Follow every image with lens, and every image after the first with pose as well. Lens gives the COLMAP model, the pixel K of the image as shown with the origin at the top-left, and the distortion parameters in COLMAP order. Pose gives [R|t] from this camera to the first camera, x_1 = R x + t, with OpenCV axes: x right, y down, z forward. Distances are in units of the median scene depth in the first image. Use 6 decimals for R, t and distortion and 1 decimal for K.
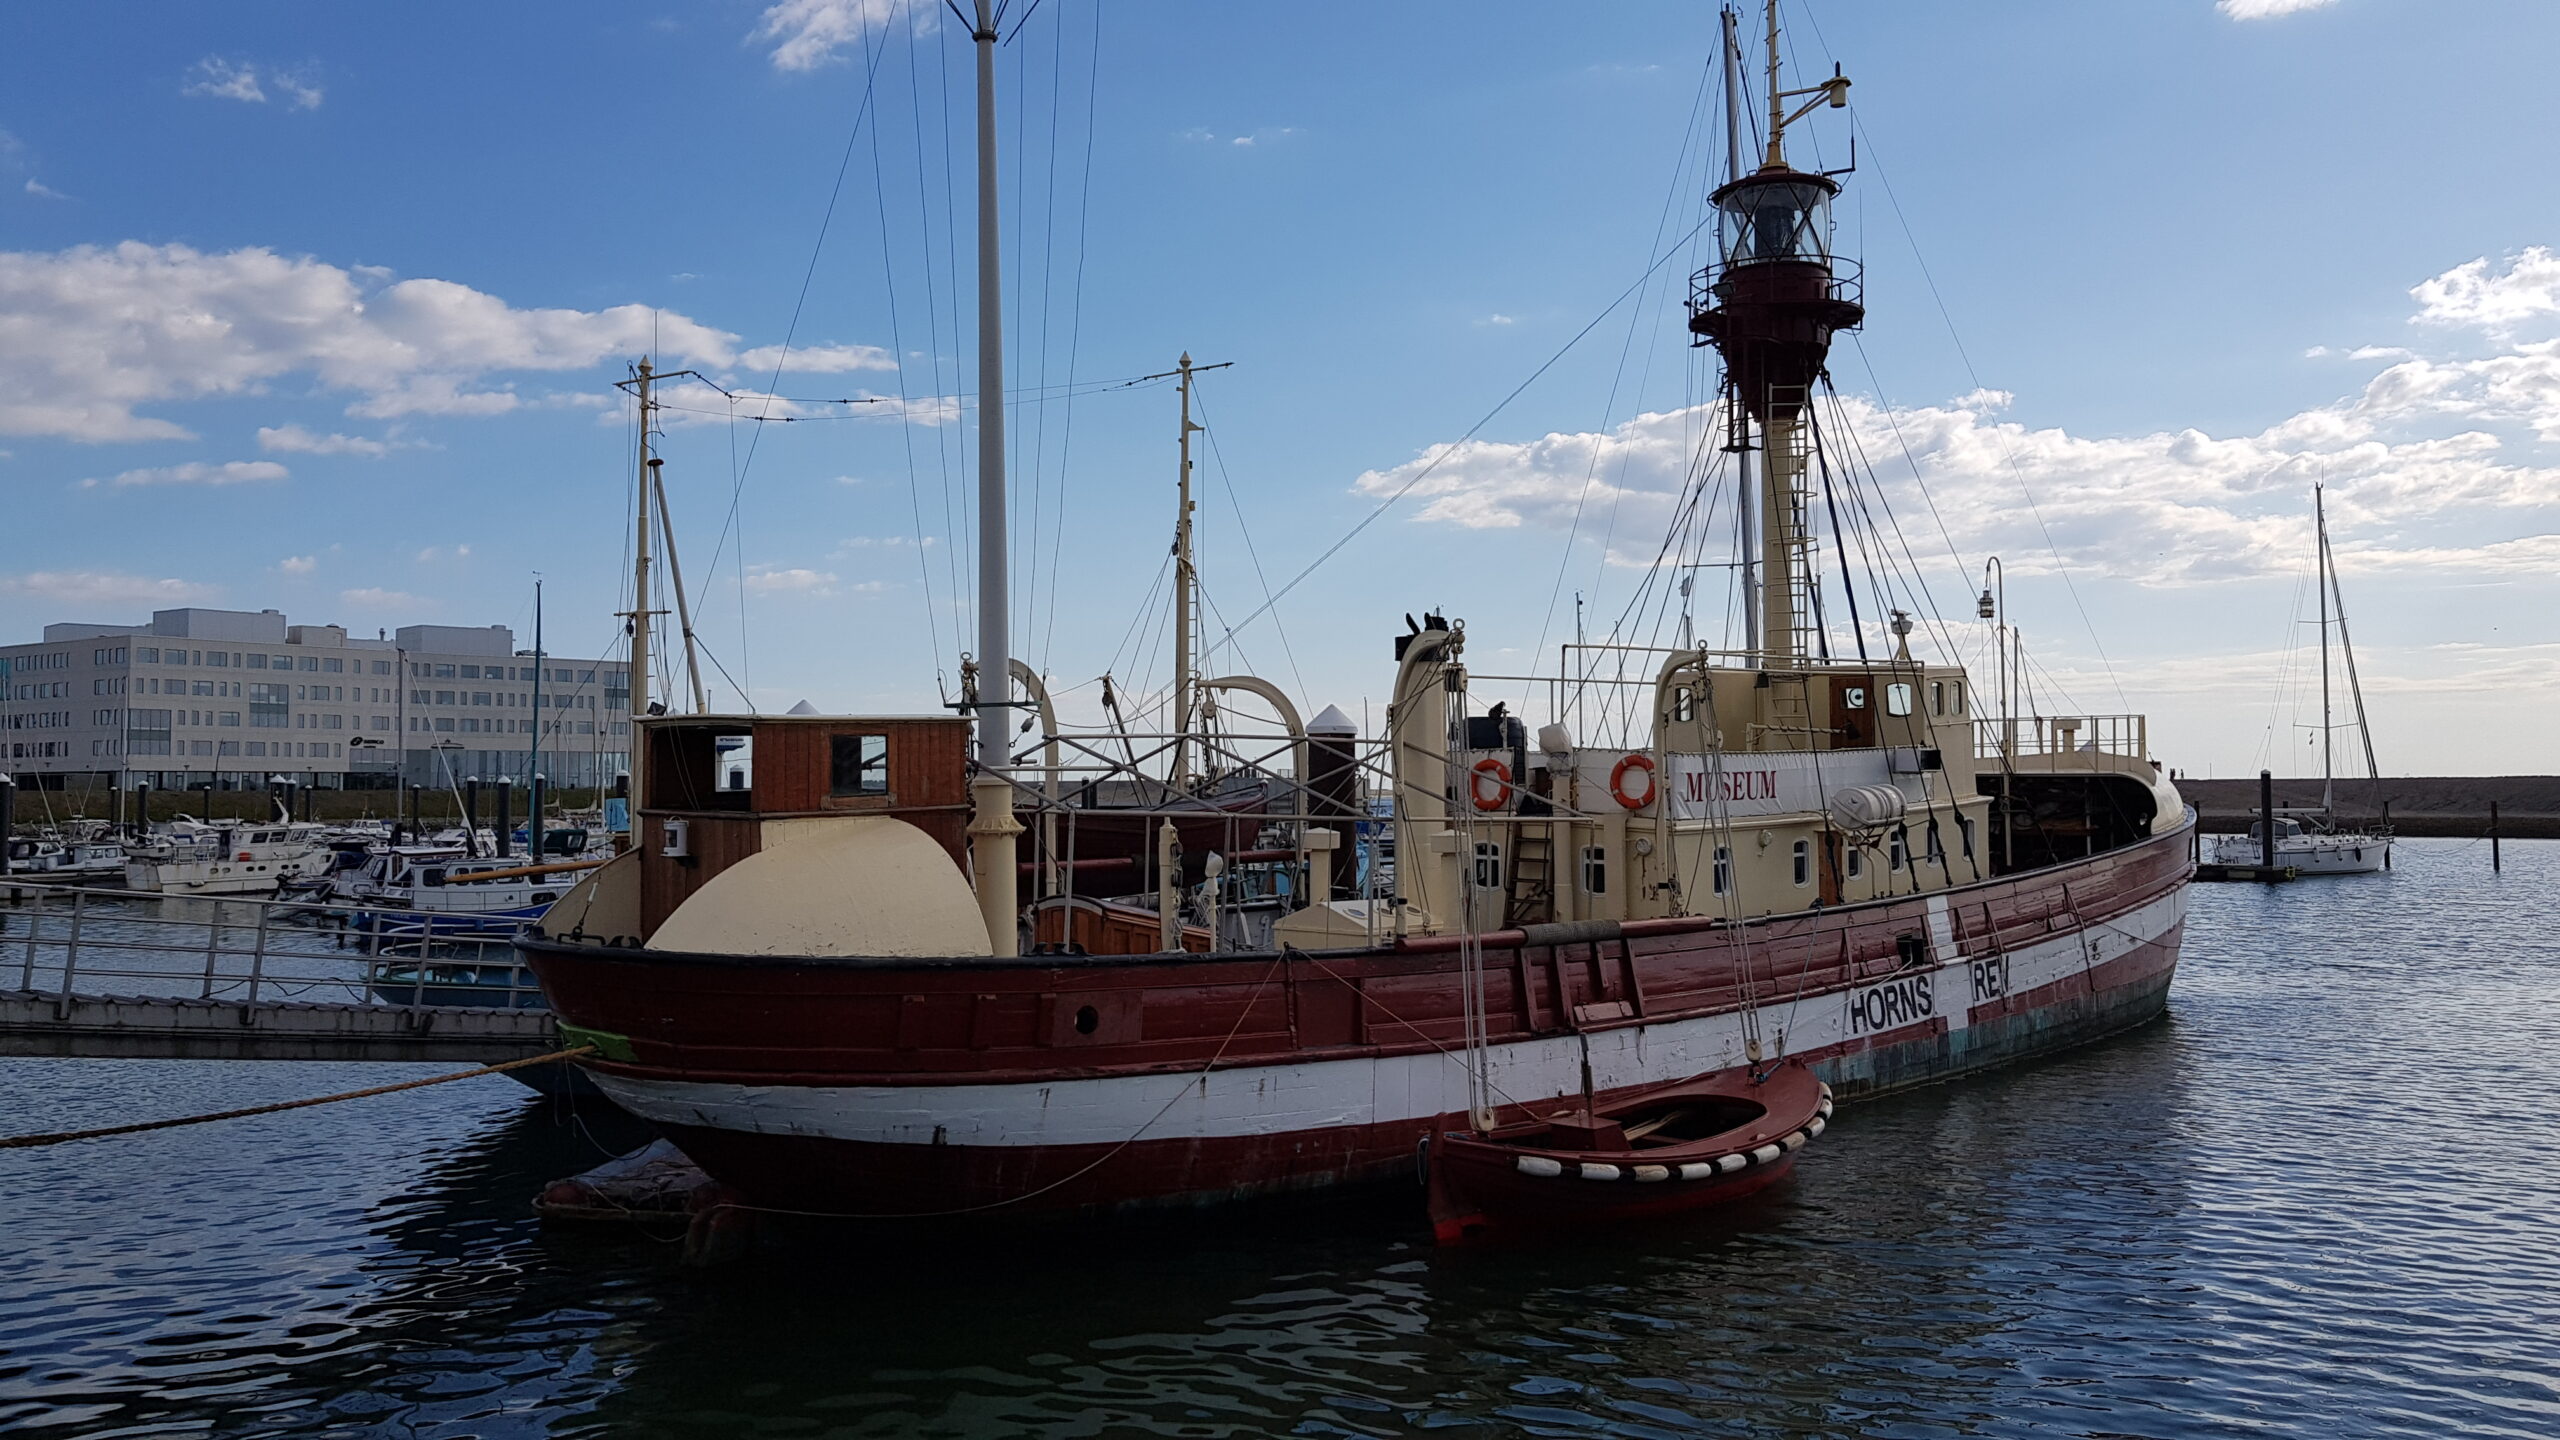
lens RADIAL K [[1959.2, 0, 1274.4], [0, 1959.2, 693.5], [0, 0, 1]] dist [0.039452, -0.154859]
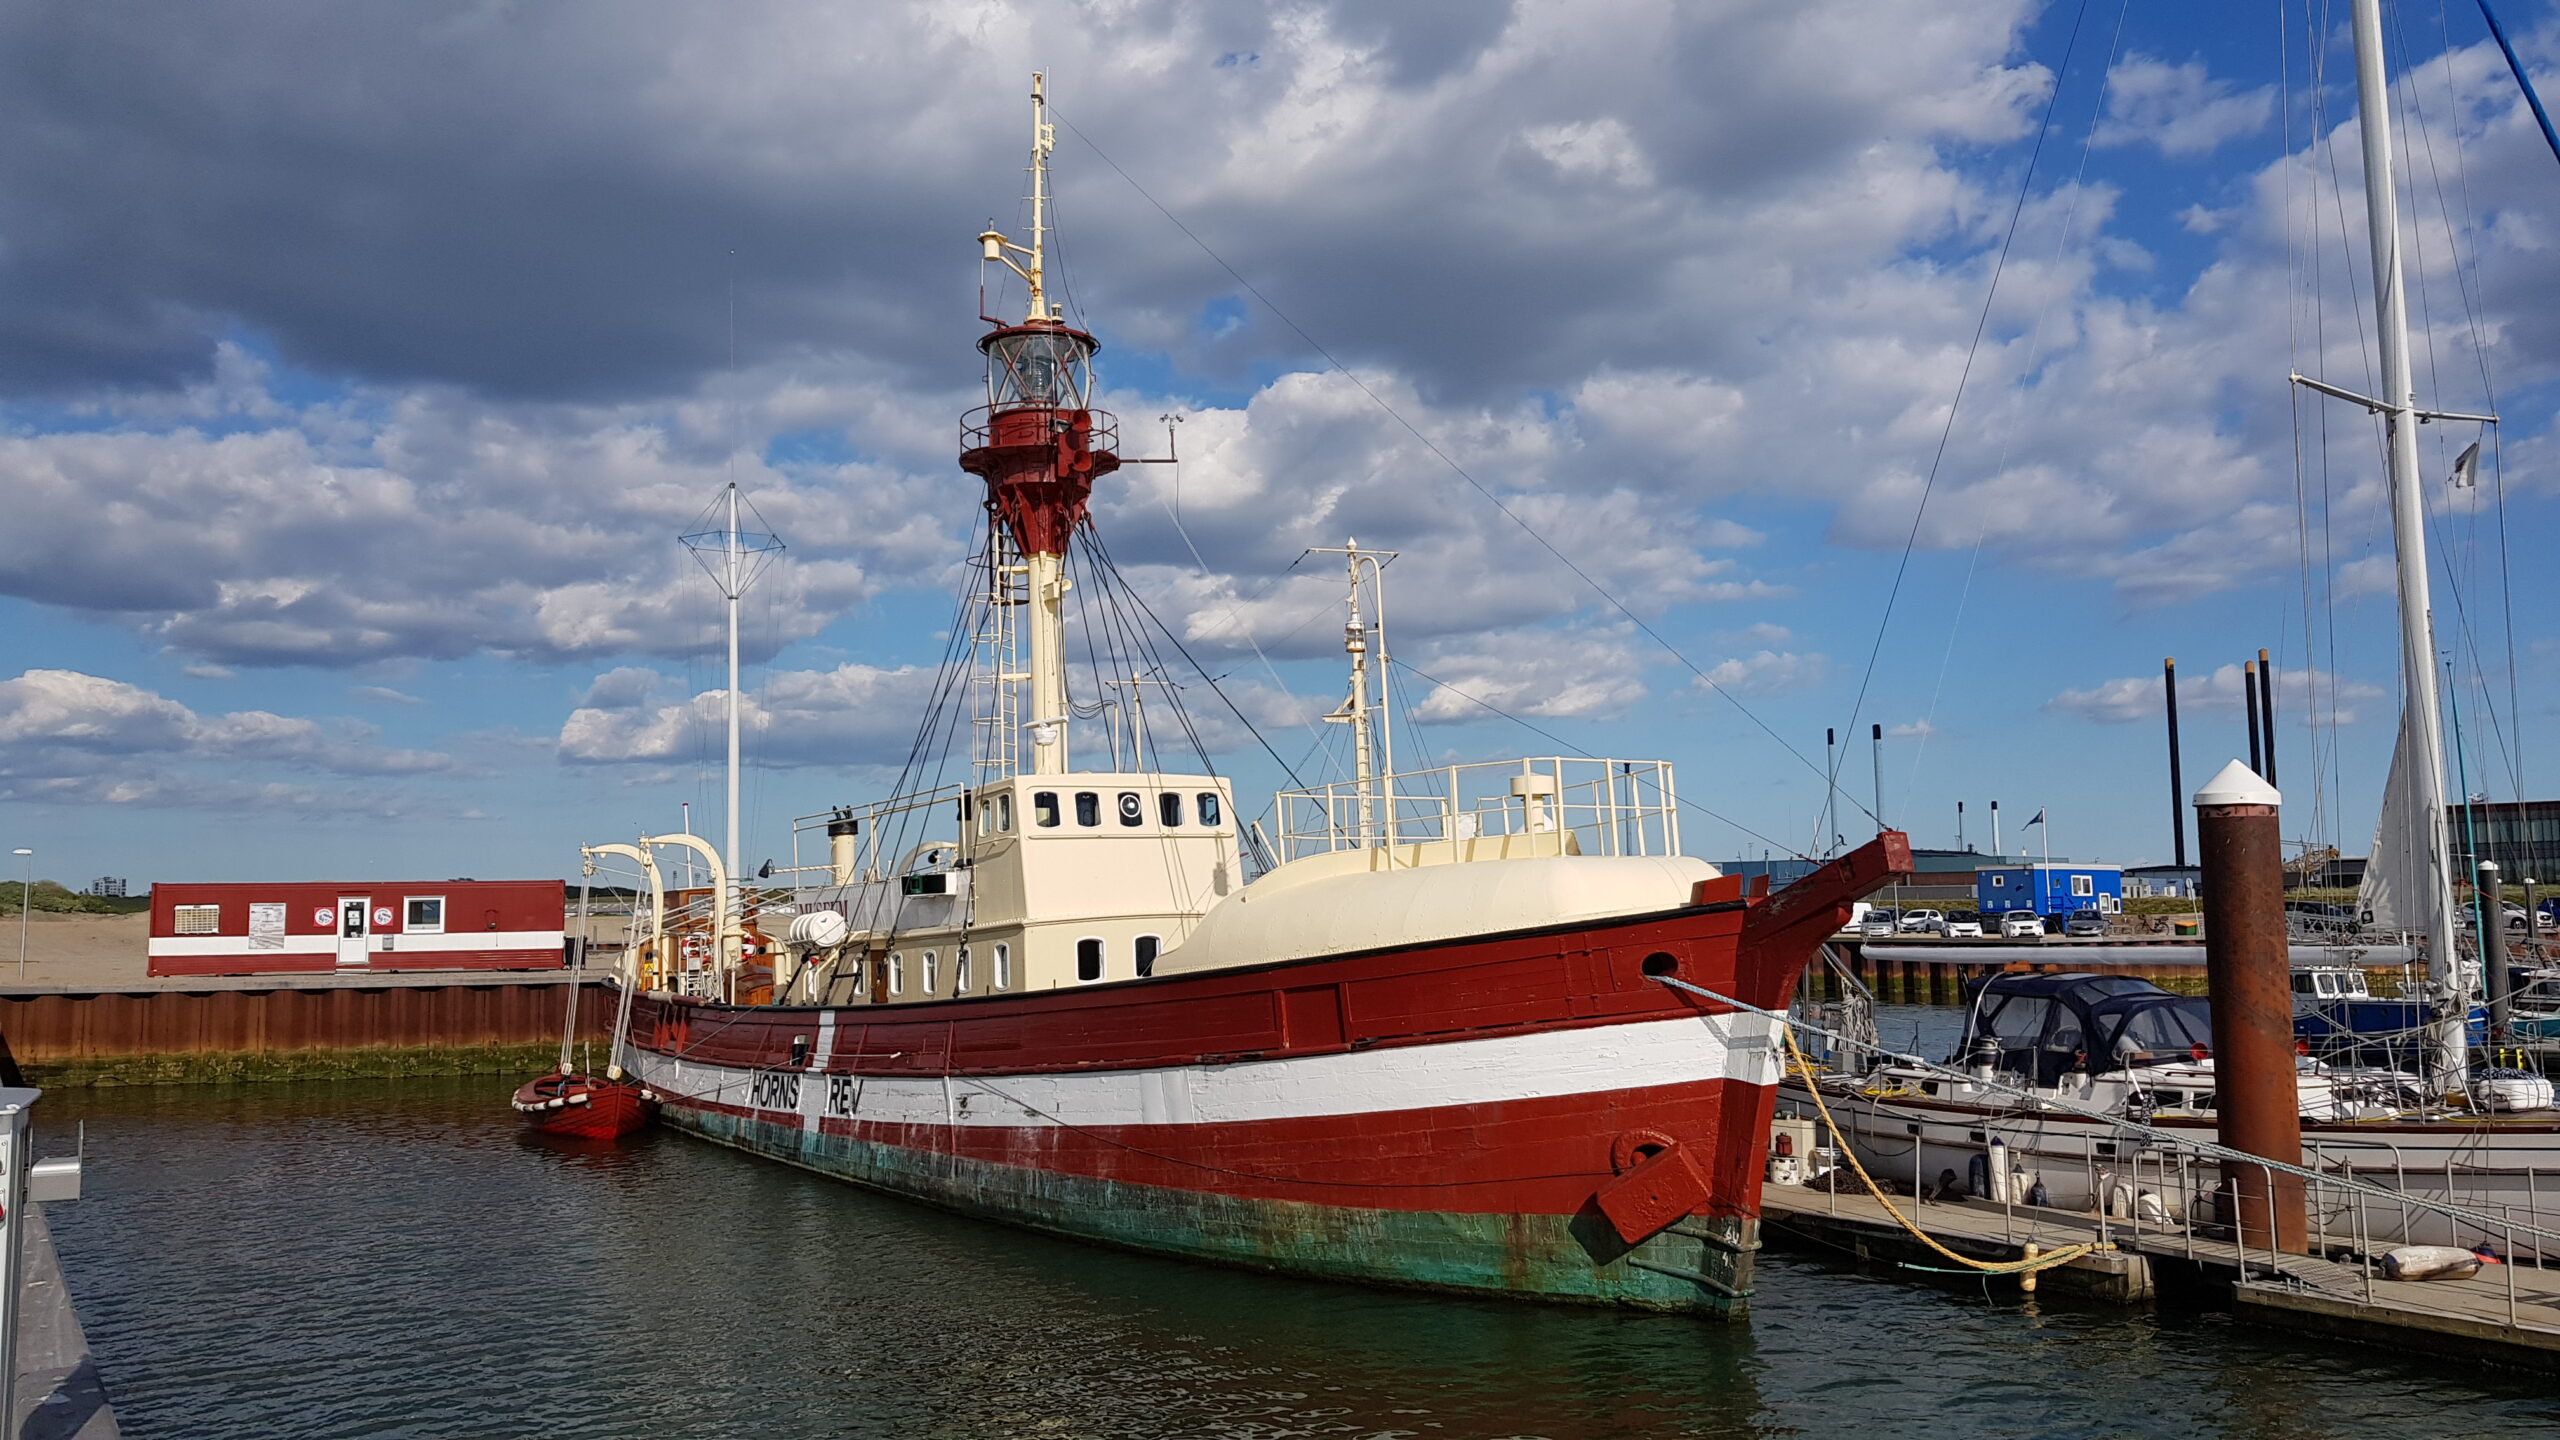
lens RADIAL K [[2127.8, 0, 1338.1], [0, 2127.8, 641.8], [0, 0, 1]] dist [0.092876, -0.197143]
pose [[-0.245895, -0.114919, -0.962460, 1.400551], [0.058848, 0.989345, -0.133164, 0.071303], [0.967508, -0.089384, -0.236513, 1.516410]]
